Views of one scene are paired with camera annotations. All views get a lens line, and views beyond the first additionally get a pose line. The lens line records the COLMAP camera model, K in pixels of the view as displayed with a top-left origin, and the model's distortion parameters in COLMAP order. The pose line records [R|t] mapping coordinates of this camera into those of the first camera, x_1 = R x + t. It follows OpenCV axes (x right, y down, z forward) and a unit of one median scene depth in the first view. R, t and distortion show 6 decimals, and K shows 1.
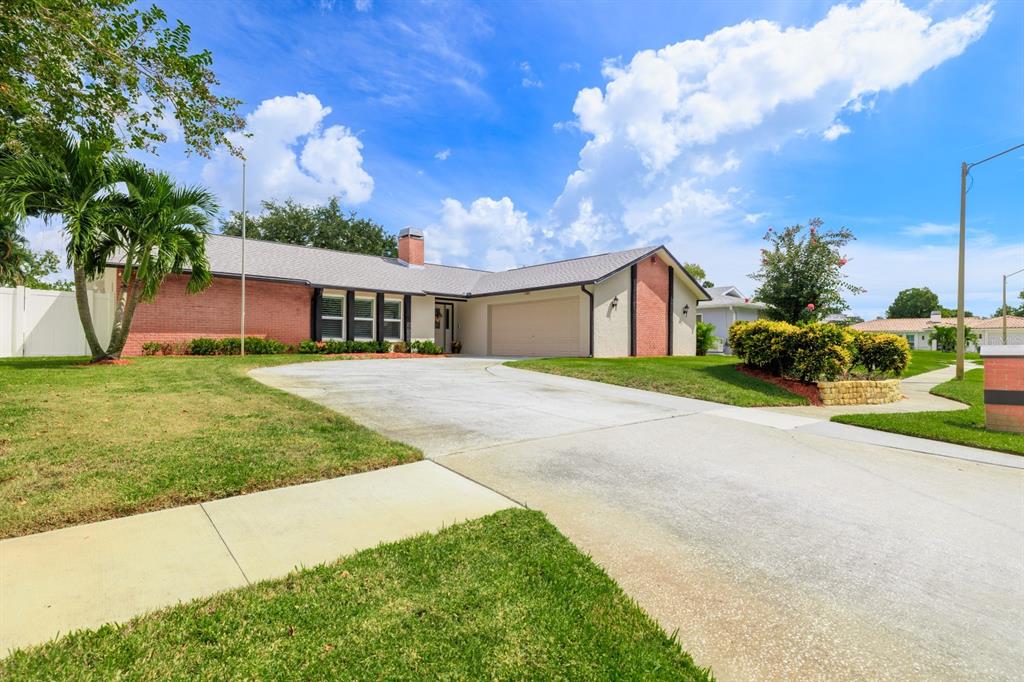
lens RADIAL K [[431.1, 0, 505.9], [0, 431.1, 339.5], [0, 0, 1]] dist [0.002660, 0.000836]
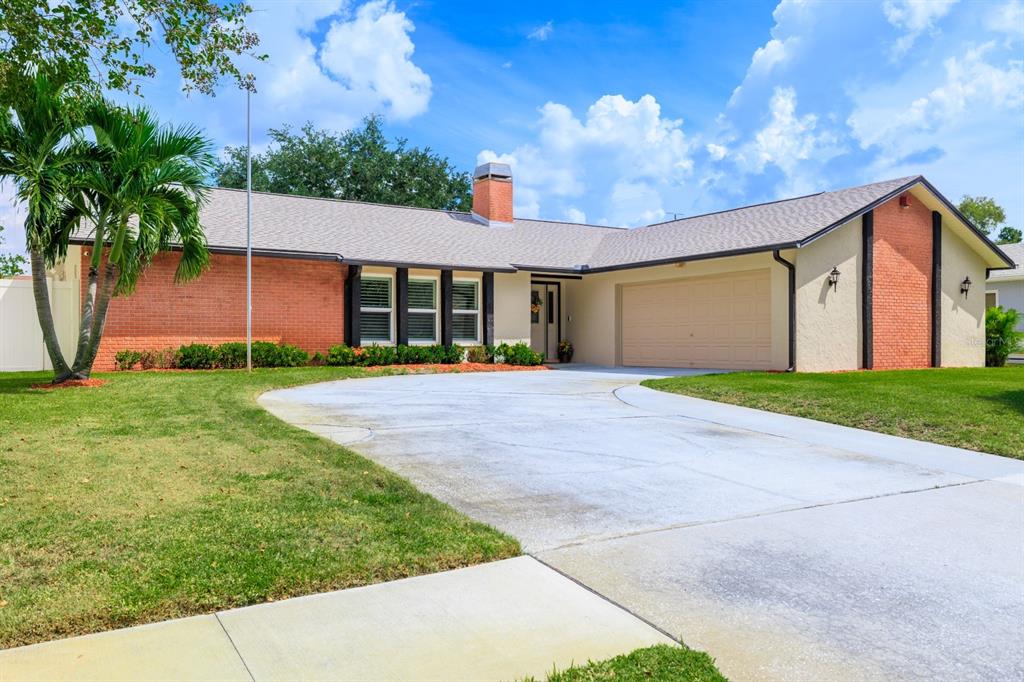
lens RADIAL K [[705.0, 0, 536.6], [0, 705.0, 337.4], [0, 0, 1]] dist [0.007562, -0.002260]
pose [[0.988309, -0.004527, -0.152398, -0.001382], [0.005766, 0.999954, 0.007686, -0.022334], [0.152356, -0.008474, 0.988289, -0.018232]]
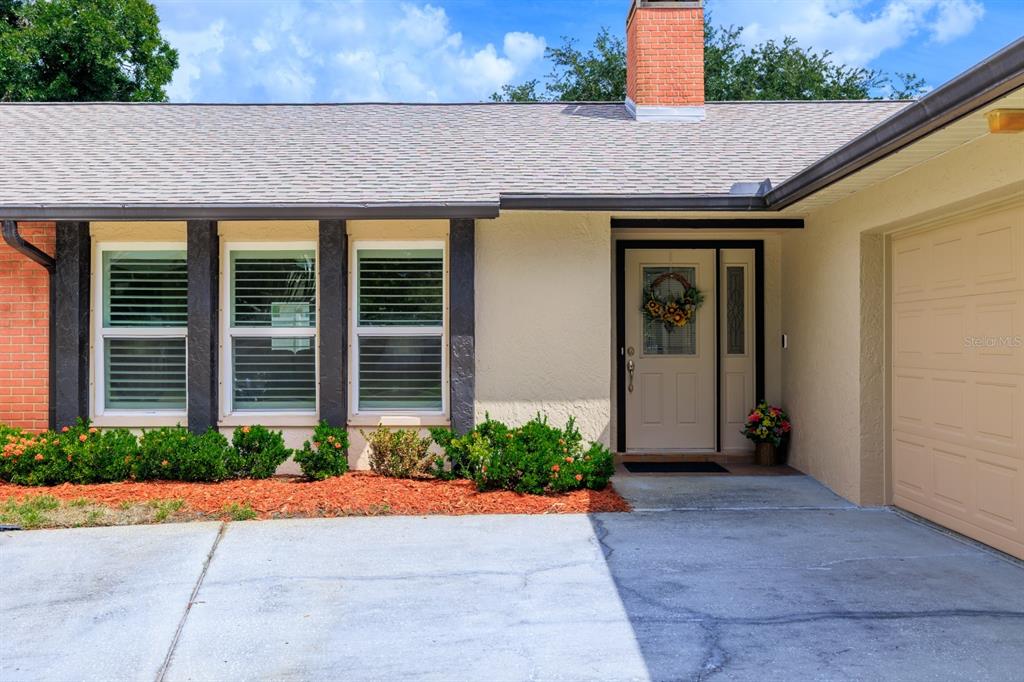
lens RADIAL K [[1001.7, 0, 512.0], [0, 1001.7, 341.0], [0, 0, 1]] dist [0.006183, 0.005542]
pose [[0.780134, -0.015540, -0.625420, 0.188313], [0.012469, 0.999879, -0.009291, -0.052485], [0.625488, -0.000550, 0.780233, 0.951431]]
